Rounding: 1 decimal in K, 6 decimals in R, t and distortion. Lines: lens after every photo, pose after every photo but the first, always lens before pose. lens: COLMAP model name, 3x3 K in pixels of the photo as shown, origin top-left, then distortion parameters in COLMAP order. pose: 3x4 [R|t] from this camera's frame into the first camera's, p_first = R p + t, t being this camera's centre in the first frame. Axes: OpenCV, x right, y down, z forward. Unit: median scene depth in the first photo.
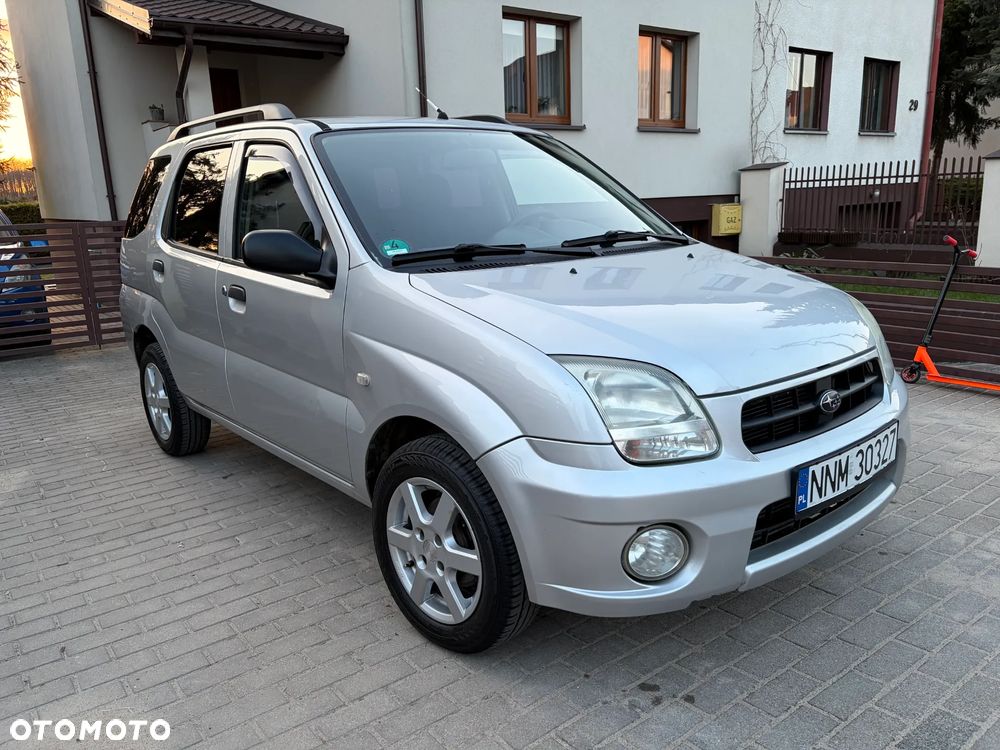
lens RADIAL K [[758.5, 0, 503.6], [0, 758.5, 378.6], [0, 0, 1]] dist [0.061222, -0.064507]
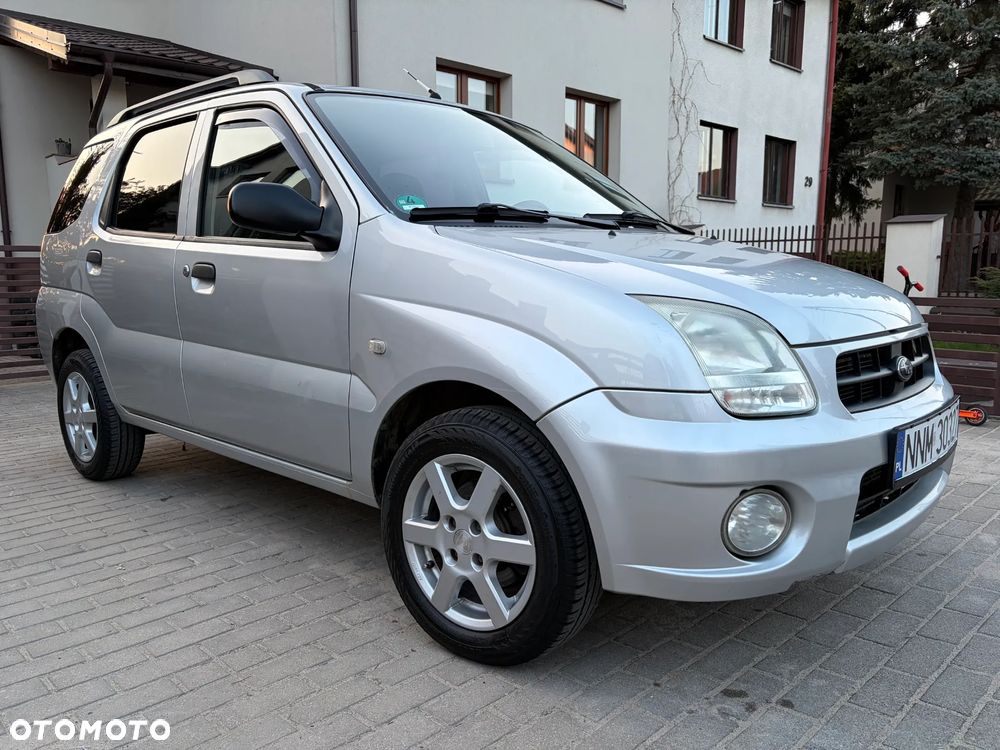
lens RADIAL K [[758.7, 0, 503.1], [0, 758.7, 374.1], [0, 0, 1]] dist [0.063273, -0.070471]
pose [[0.992351, 0.012788, 0.122786, -0.113472], [-0.001116, 0.995509, -0.094659, 0.086552], [-0.123445, 0.093798, 0.987908, 0.104323]]
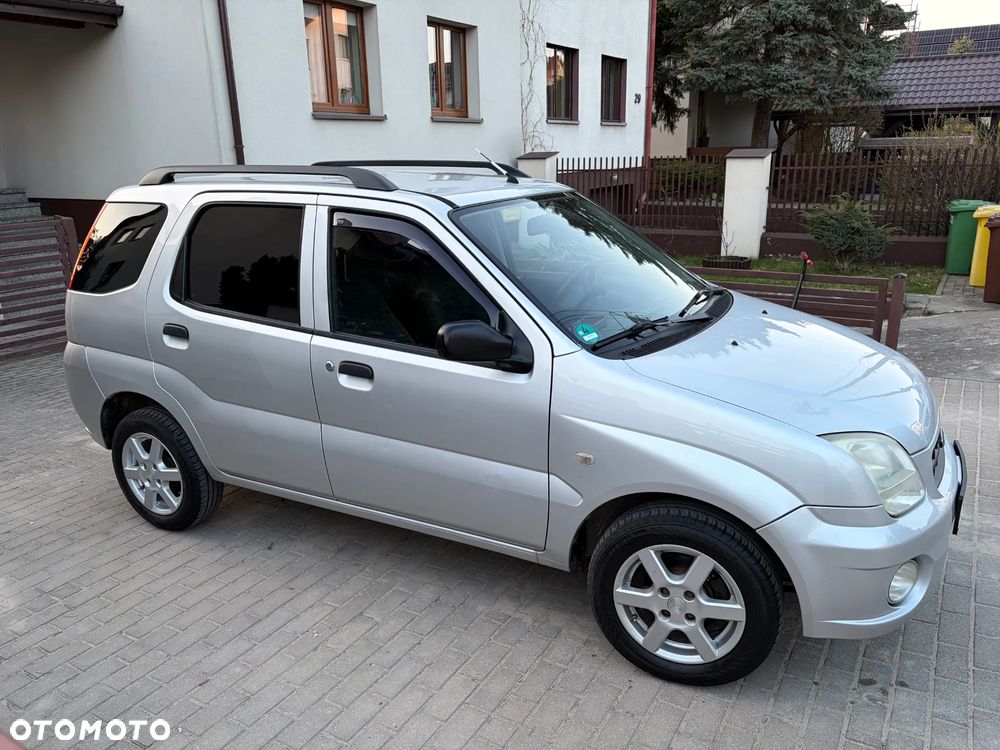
lens RADIAL K [[762.7, 0, 500.0], [0, 762.7, 375.0], [0, 0, 1]] dist [0.028967, -0.003821]
pose [[0.932339, -0.088254, 0.350651, -0.512008], [0.073832, 0.995790, 0.054316, -0.142625], [-0.353968, -0.024752, 0.934930, 0.021892]]
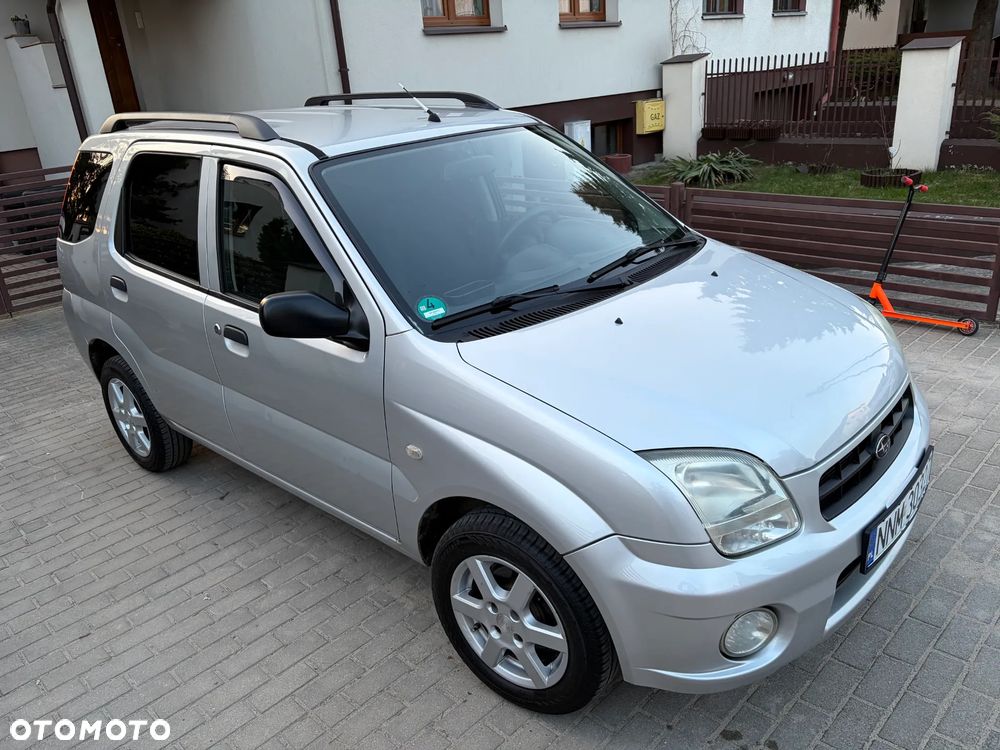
lens RADIAL K [[759.2, 0, 509.0], [0, 759.2, 371.8], [0, 0, 1]] dist [0.065951, -0.070754]
pose [[0.989924, -0.085043, 0.113219, -0.127080], [0.068173, 0.987032, 0.145330, -0.177749], [-0.124110, -0.136147, 0.982884, 0.037020]]
